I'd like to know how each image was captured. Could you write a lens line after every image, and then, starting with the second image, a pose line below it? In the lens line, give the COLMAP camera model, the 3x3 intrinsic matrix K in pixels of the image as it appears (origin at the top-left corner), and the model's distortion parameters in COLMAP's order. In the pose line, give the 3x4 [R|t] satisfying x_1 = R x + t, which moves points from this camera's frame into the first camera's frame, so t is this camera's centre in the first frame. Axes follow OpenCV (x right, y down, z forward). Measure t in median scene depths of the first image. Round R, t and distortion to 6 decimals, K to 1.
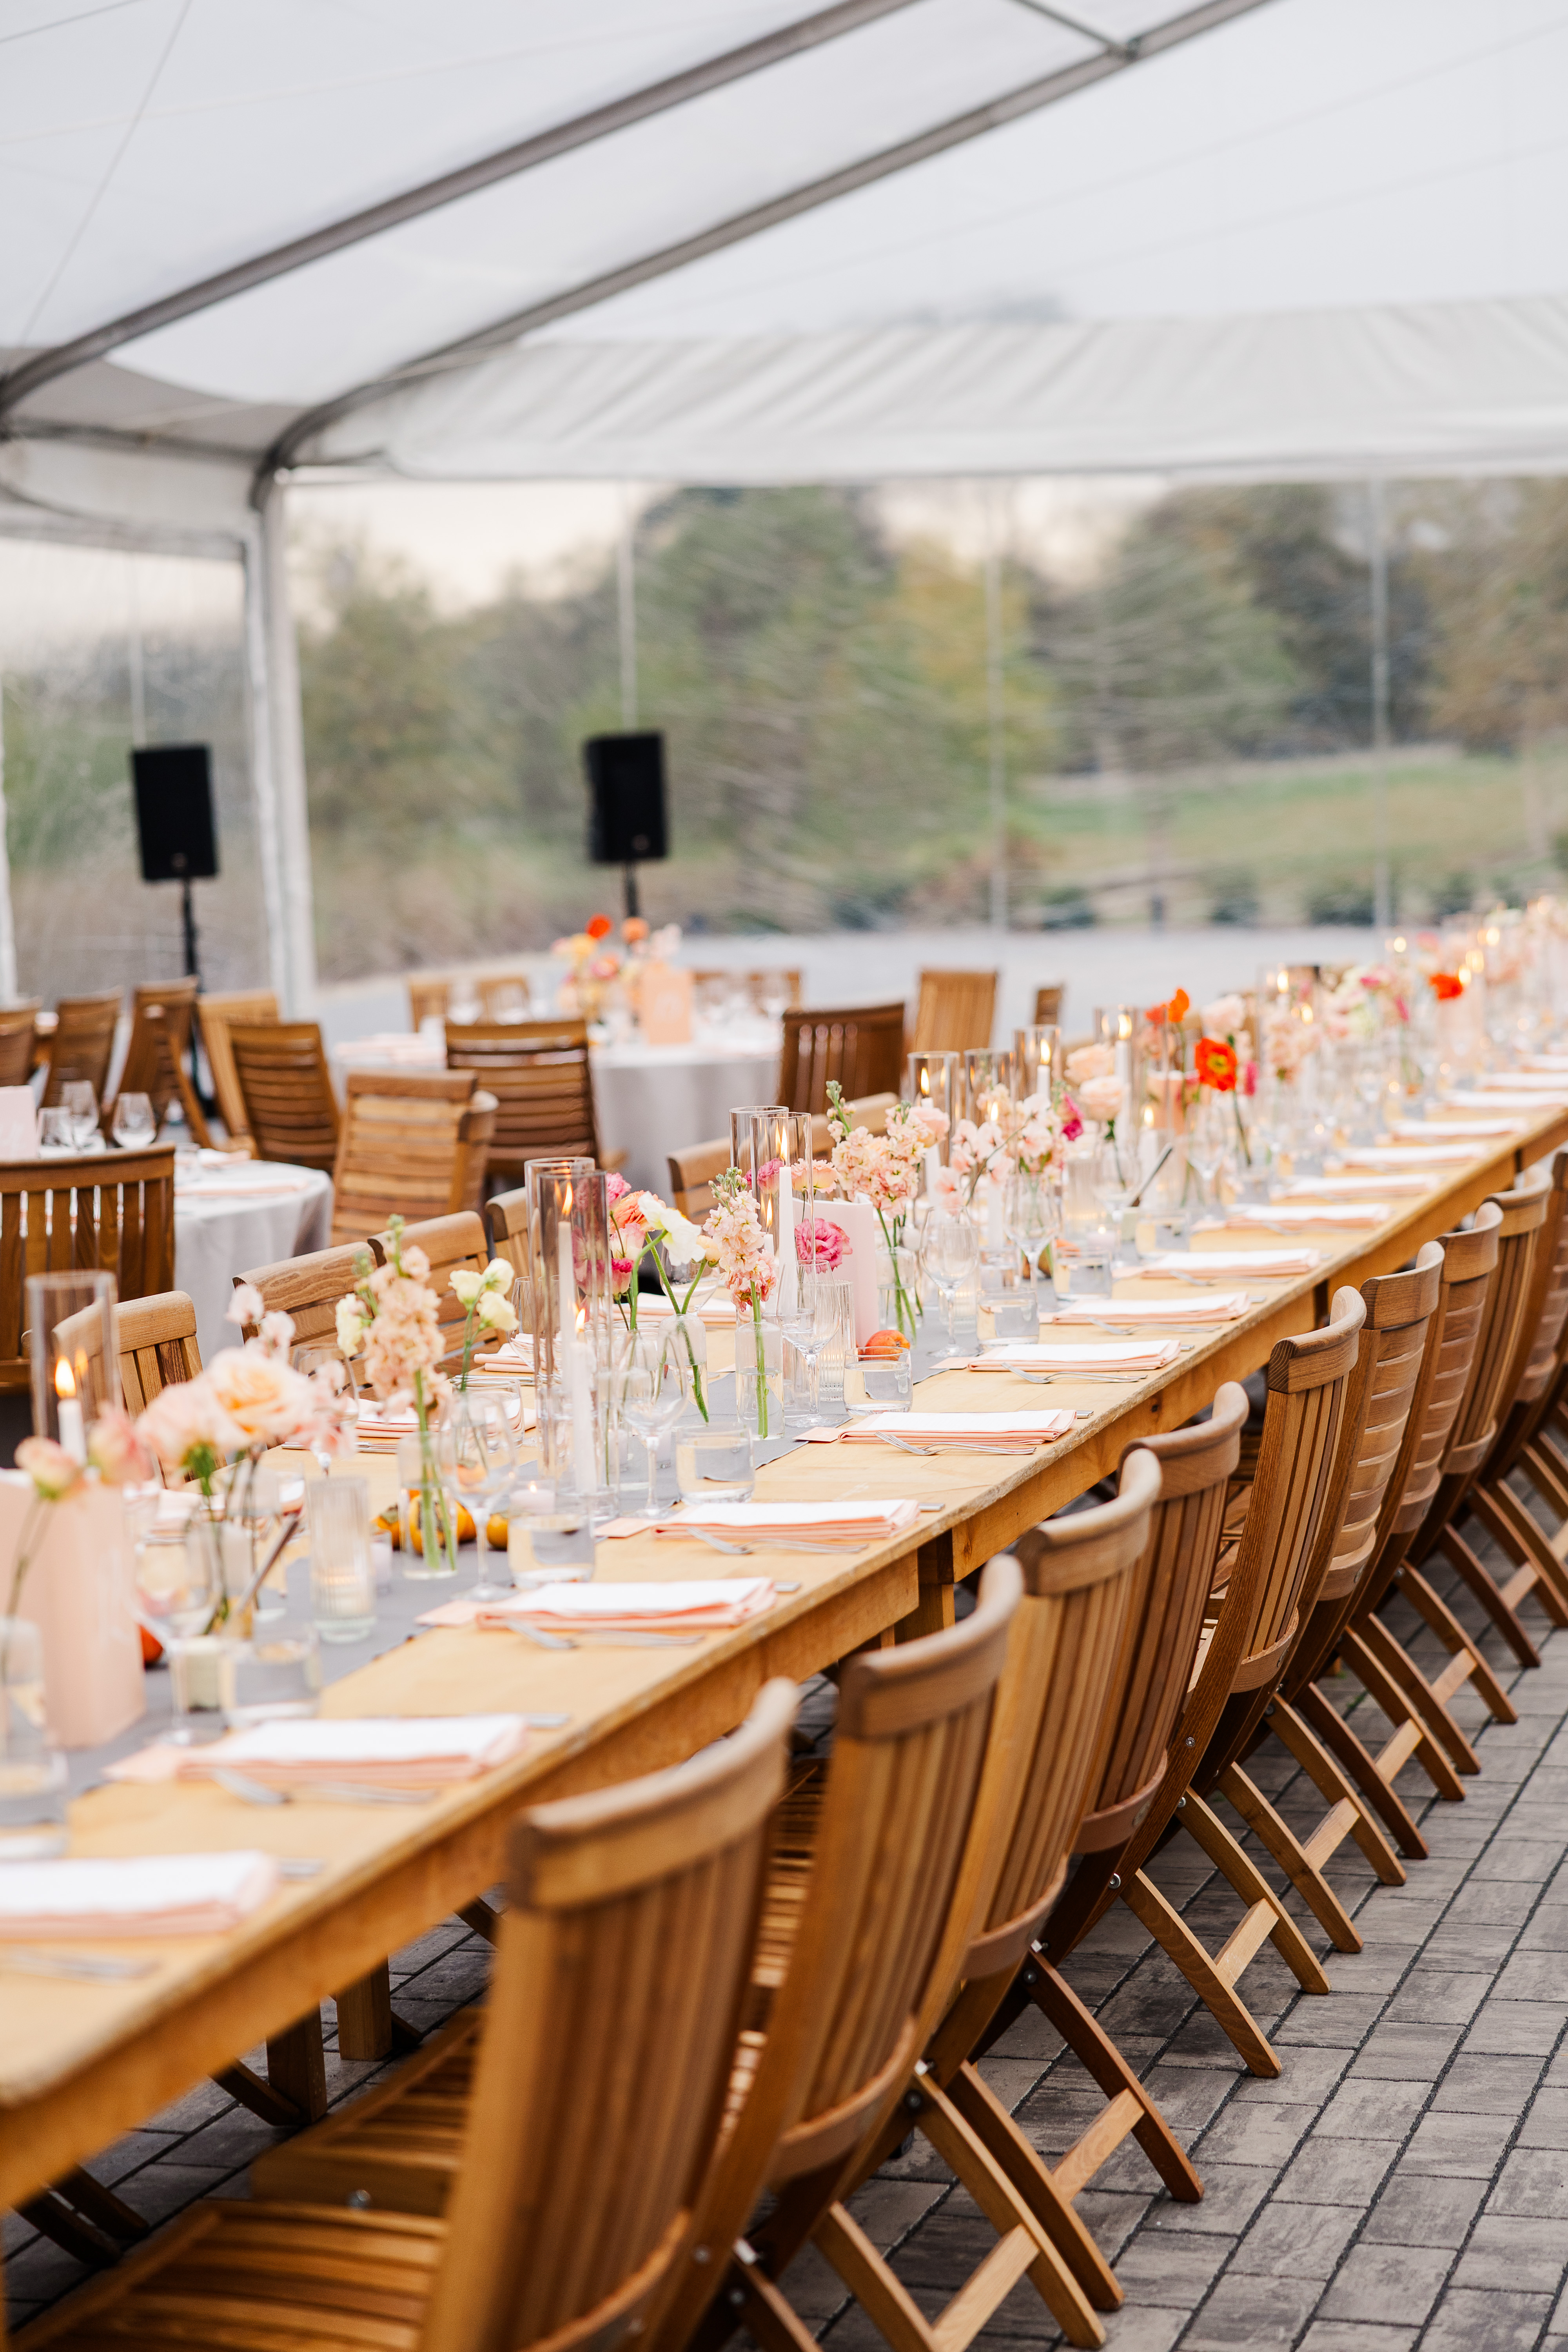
lens RADIAL K [[4665.9, 0, 784.4], [0, 4665.9, 1183.4], [0, 0, 1]] dist [0.387142, 0.000000]
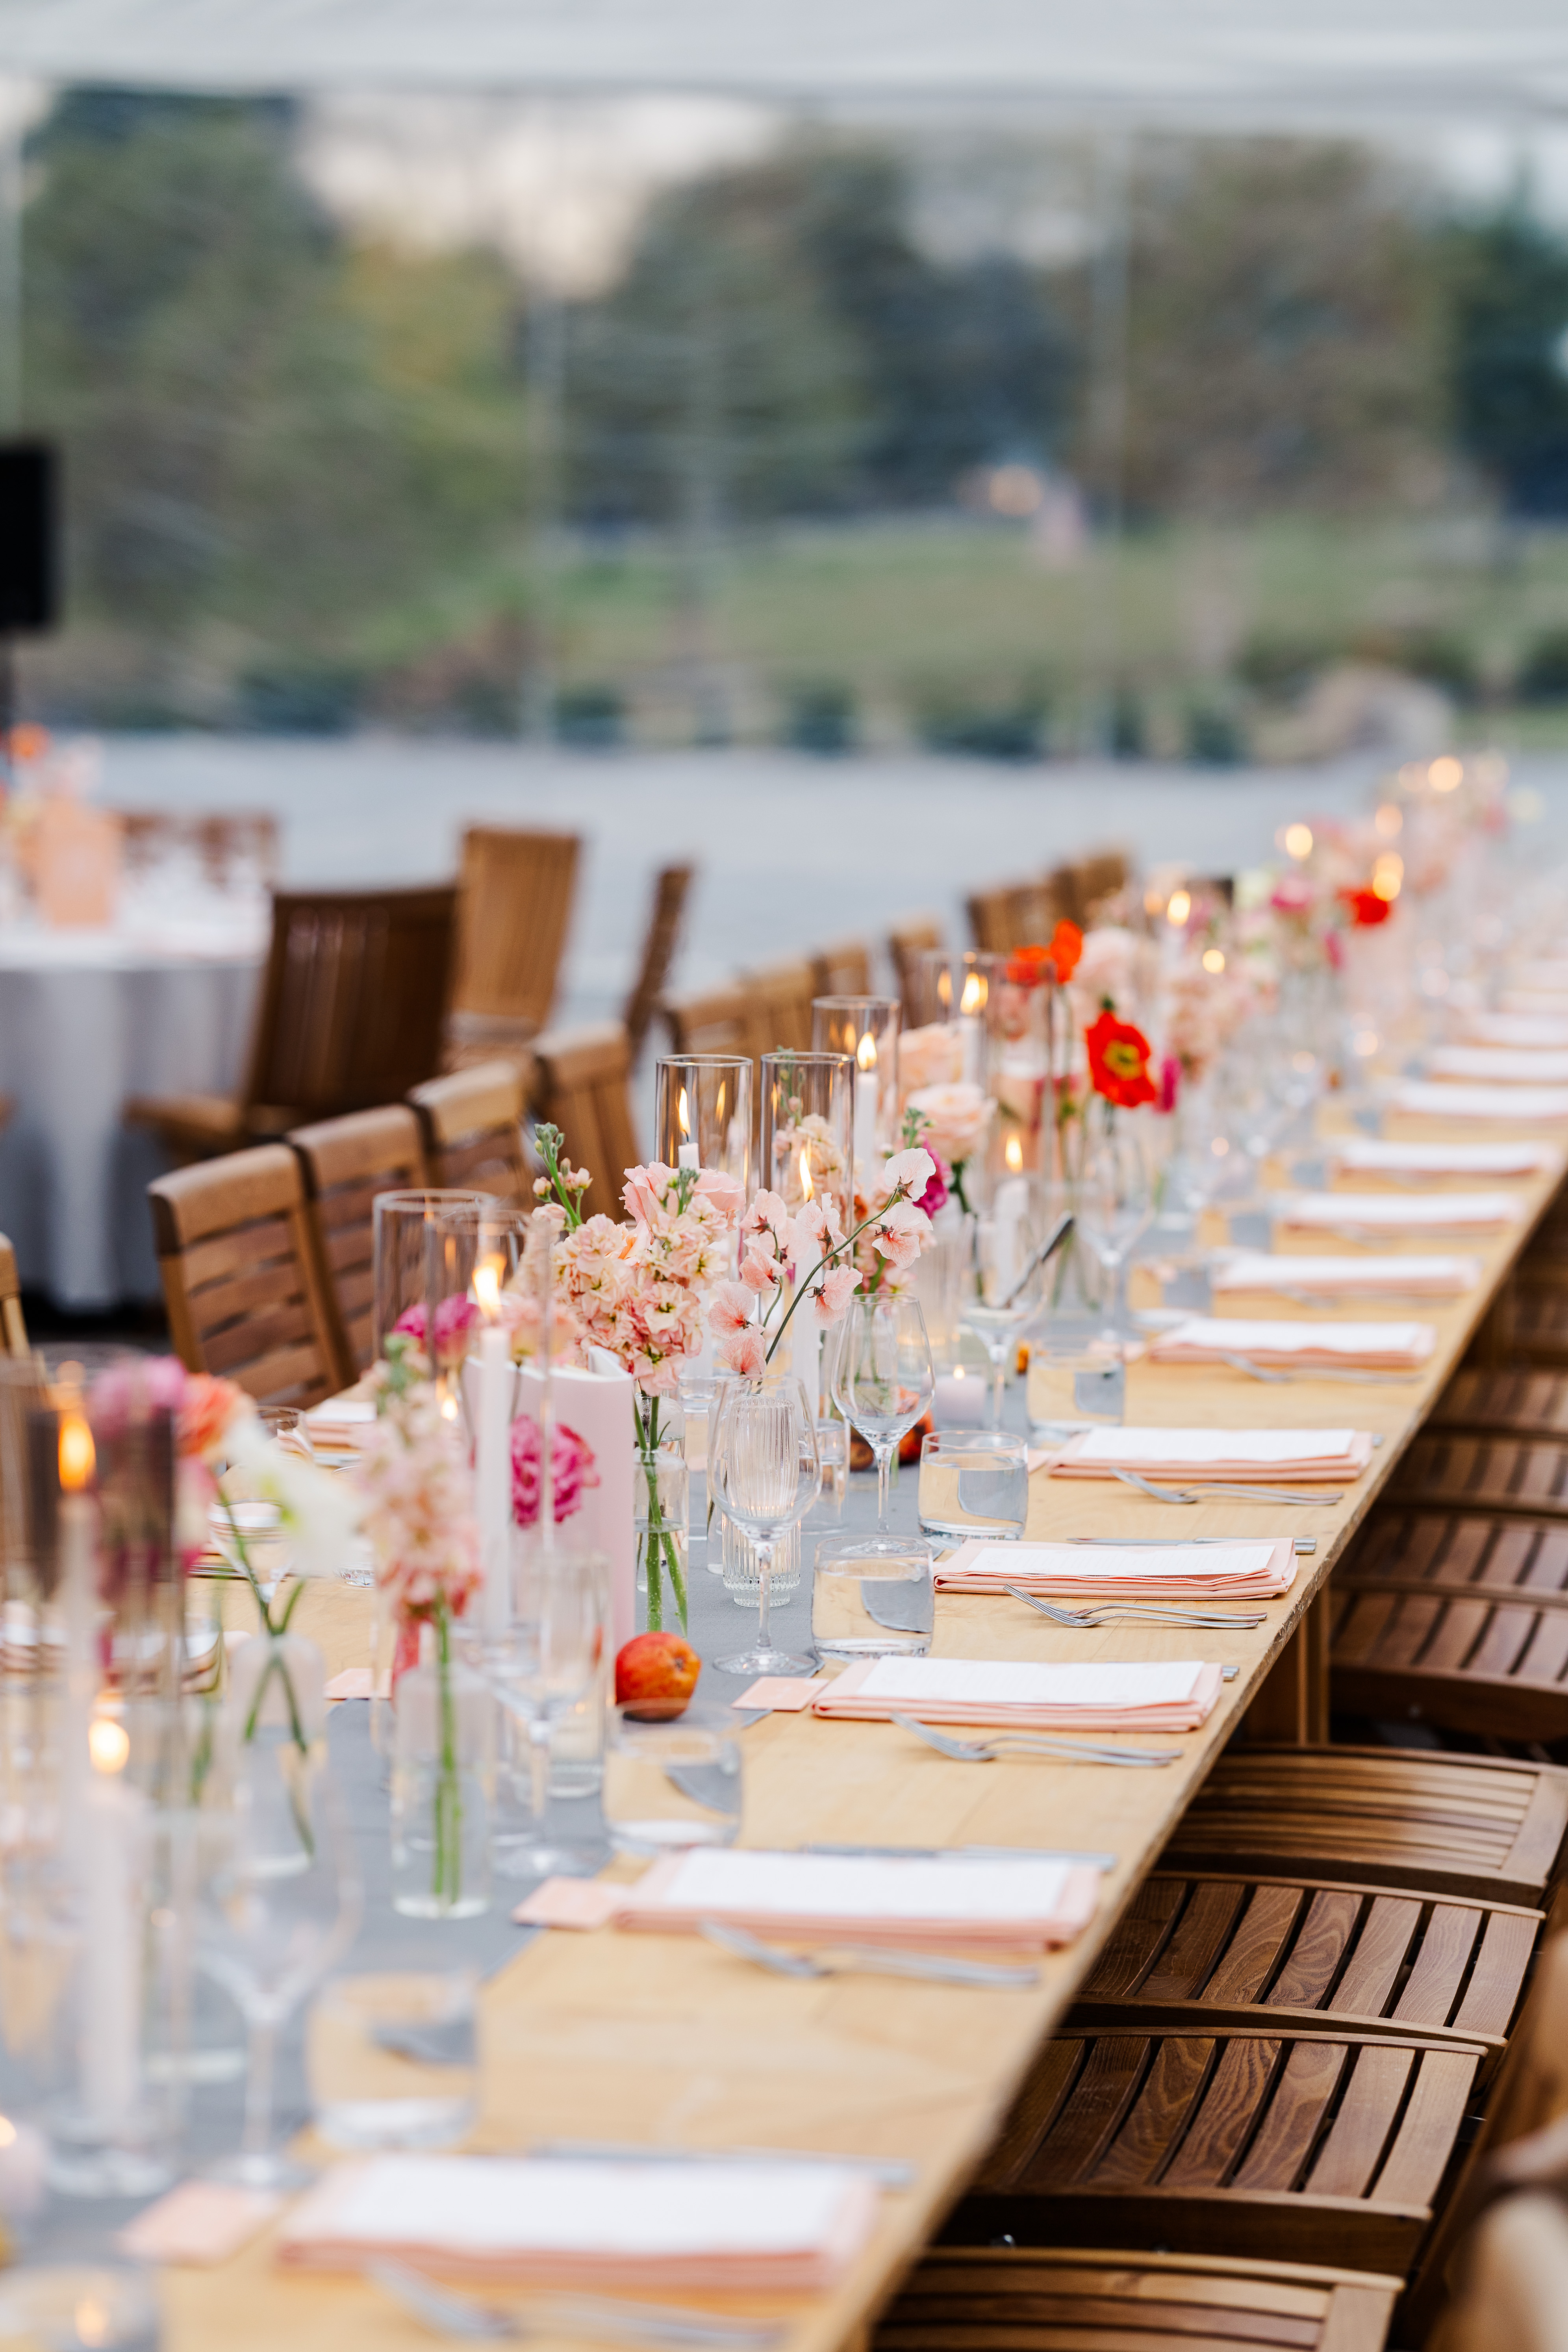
lens RADIAL K [[5833.0, 0, 784.8], [0, 5833.0, 1171.4], [0, 0, 1]] dist [-0.027888, 0.000000]
pose [[0.992686, 0.032120, 0.116374, -0.029061], [-0.034778, 0.999177, 0.020890, -0.023779], [-0.115607, -0.024784, 0.992986, 0.278762]]
